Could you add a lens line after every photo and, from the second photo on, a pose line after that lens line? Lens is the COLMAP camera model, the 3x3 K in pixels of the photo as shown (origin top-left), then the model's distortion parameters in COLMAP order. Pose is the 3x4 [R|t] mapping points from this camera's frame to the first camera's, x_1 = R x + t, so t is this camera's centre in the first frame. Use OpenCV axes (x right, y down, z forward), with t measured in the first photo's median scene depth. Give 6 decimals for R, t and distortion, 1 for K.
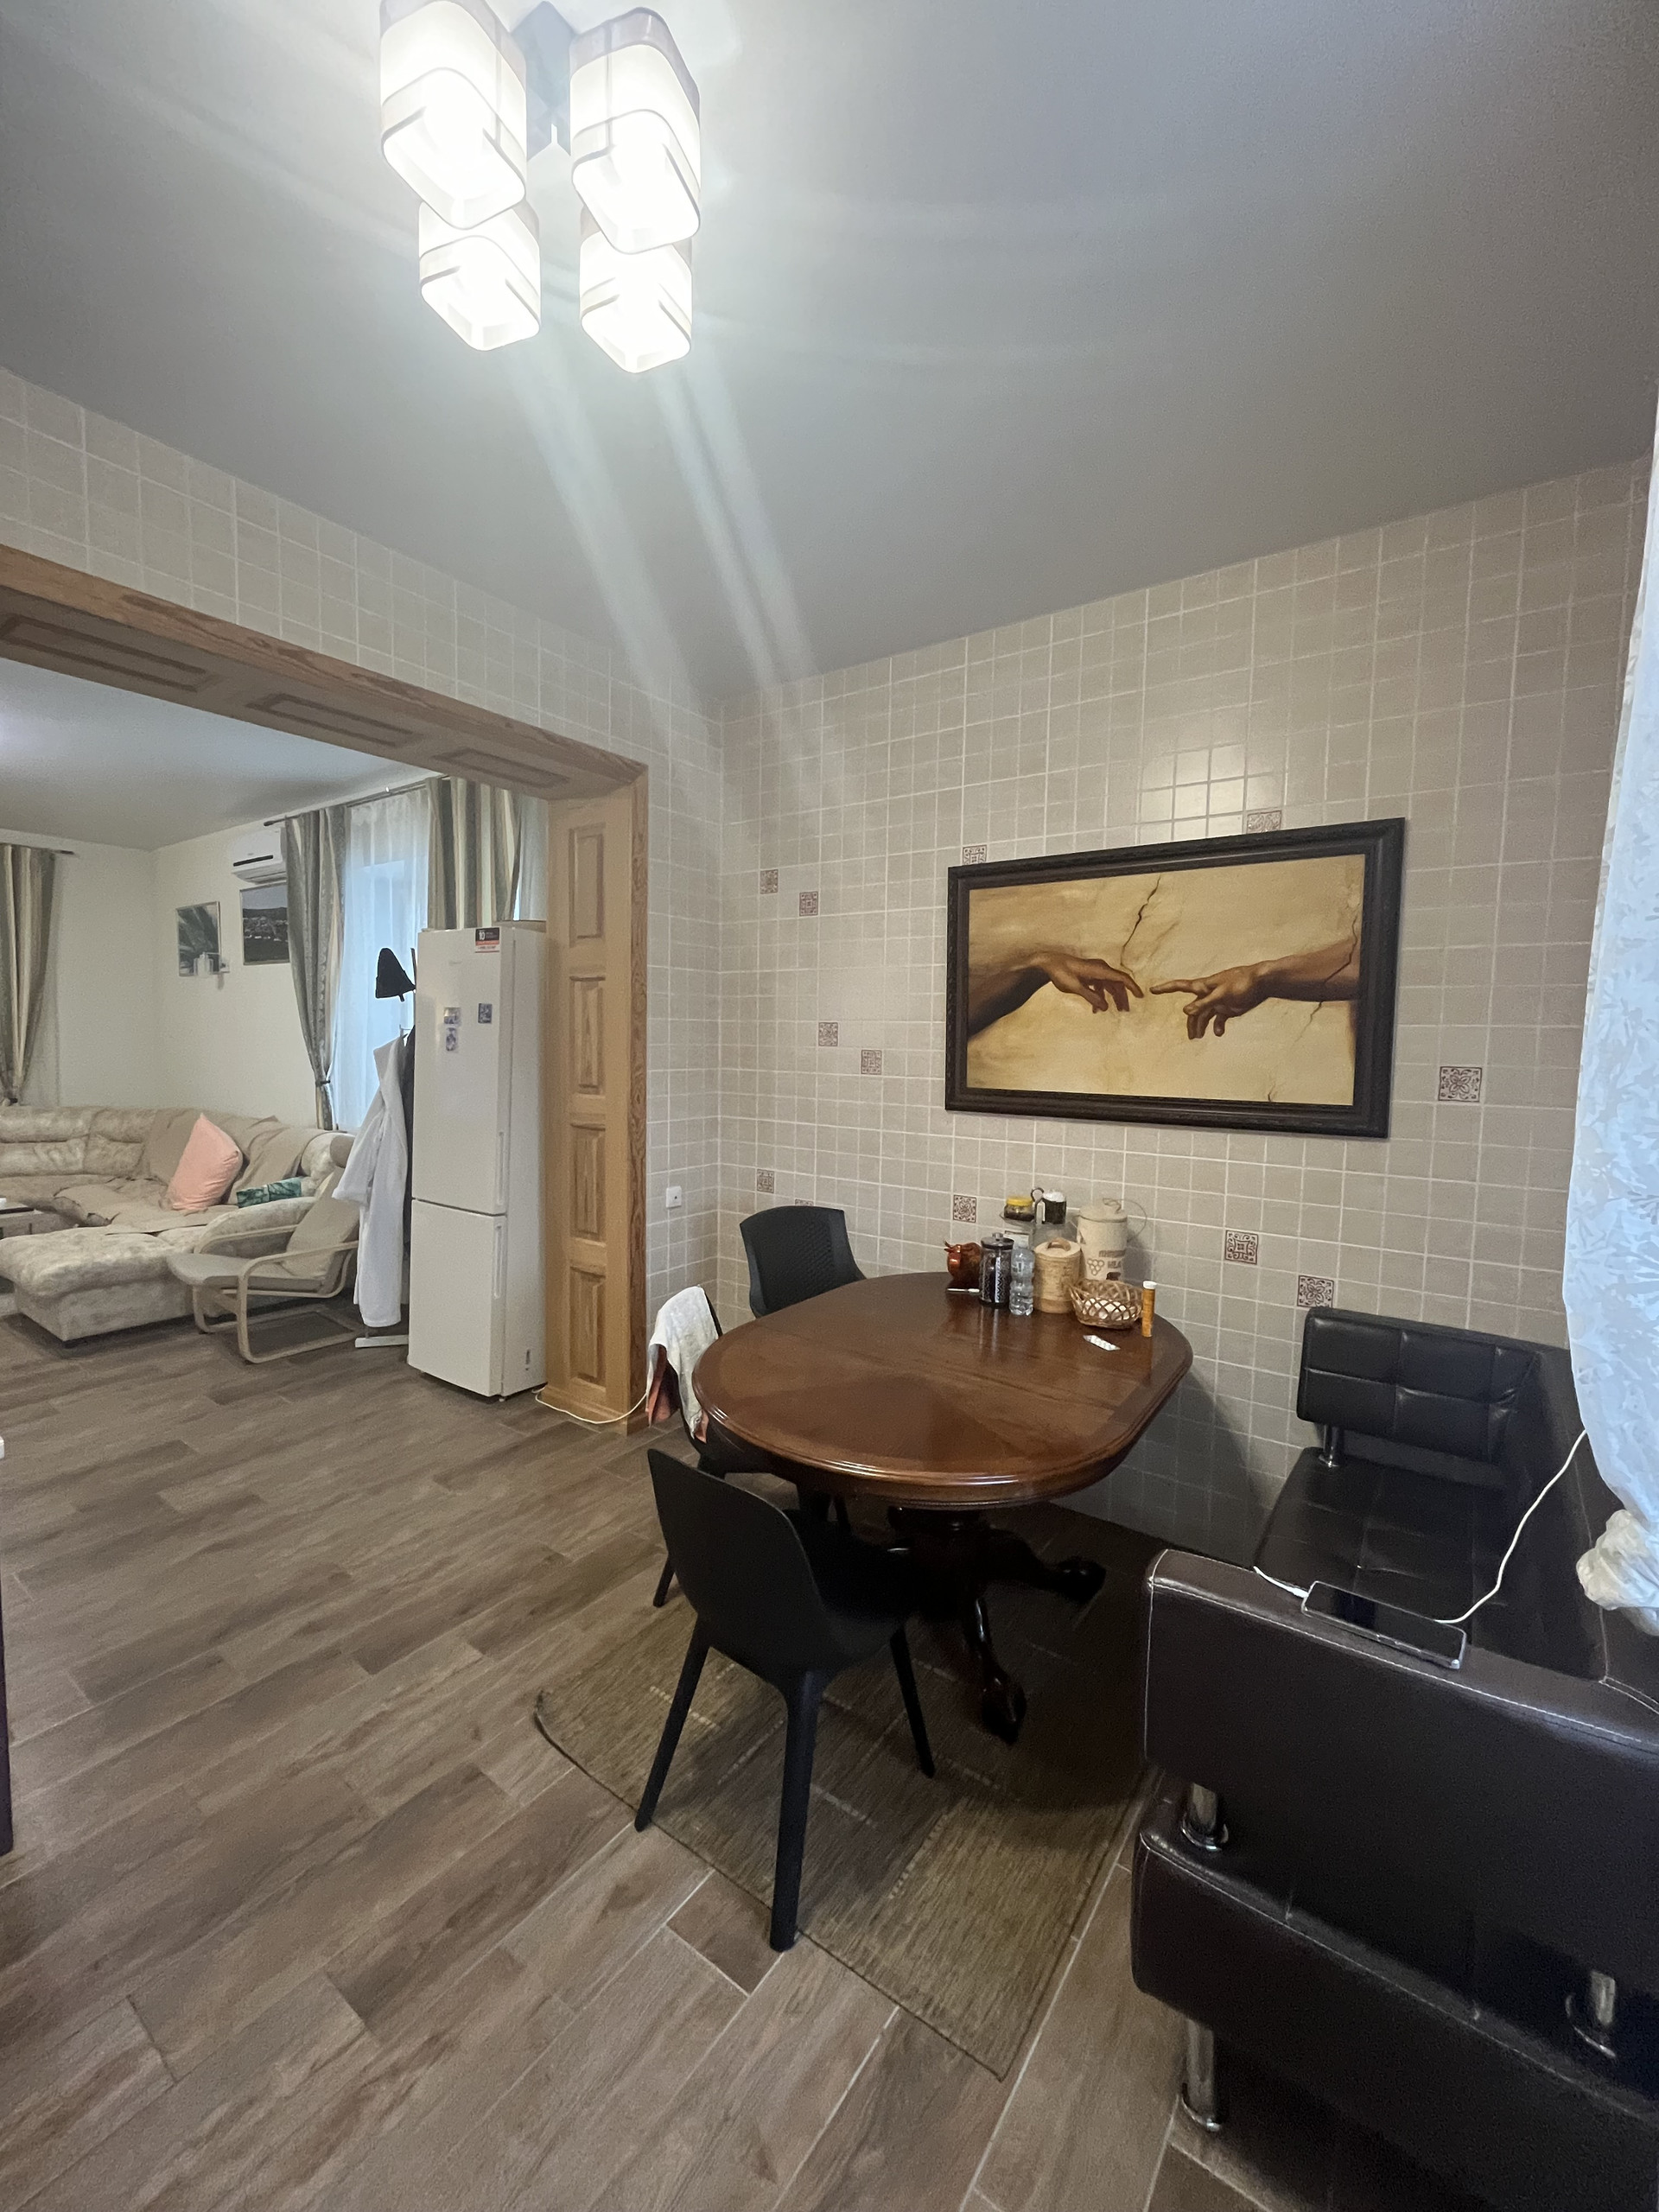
lens RADIAL K [[895.4, 0, 829.5], [0, 895.4, 1106.0], [0, 0, 1]] dist [-0.004816, -0.000346]
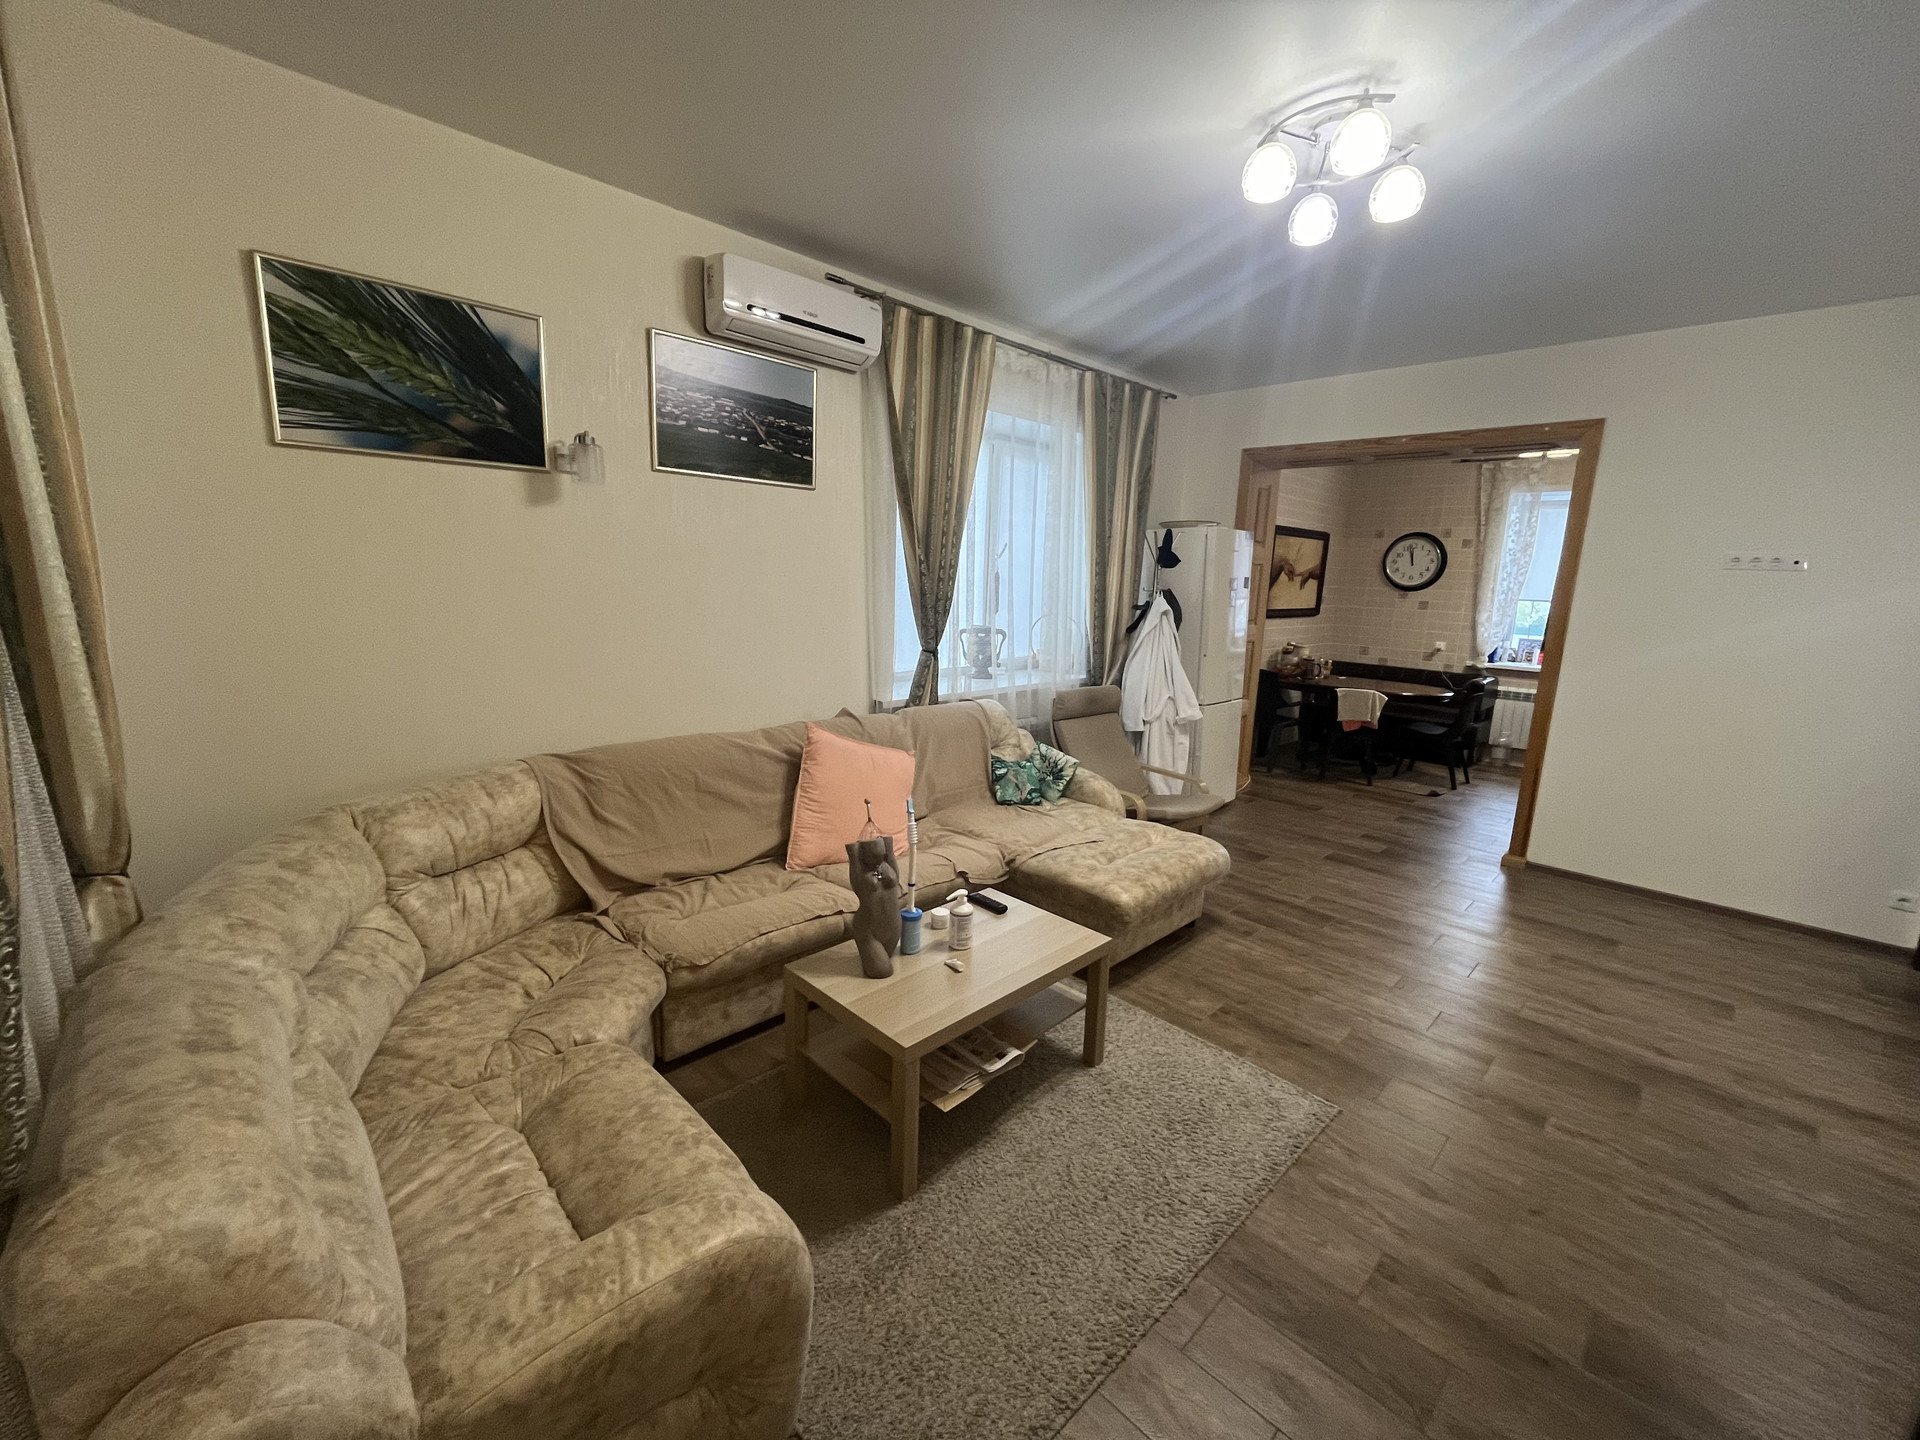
lens RADIAL K [[777.2, 0, 953.3], [0, 777.2, 722.6], [0, 0, 1]] dist [-0.004816, -0.000346]
pose [[0.162009, -0.198282, 0.966663, -2.411185], [0.040473, 0.980115, 0.194258, -0.184462], [-0.985959, 0.007653, 0.166812, 1.601310]]
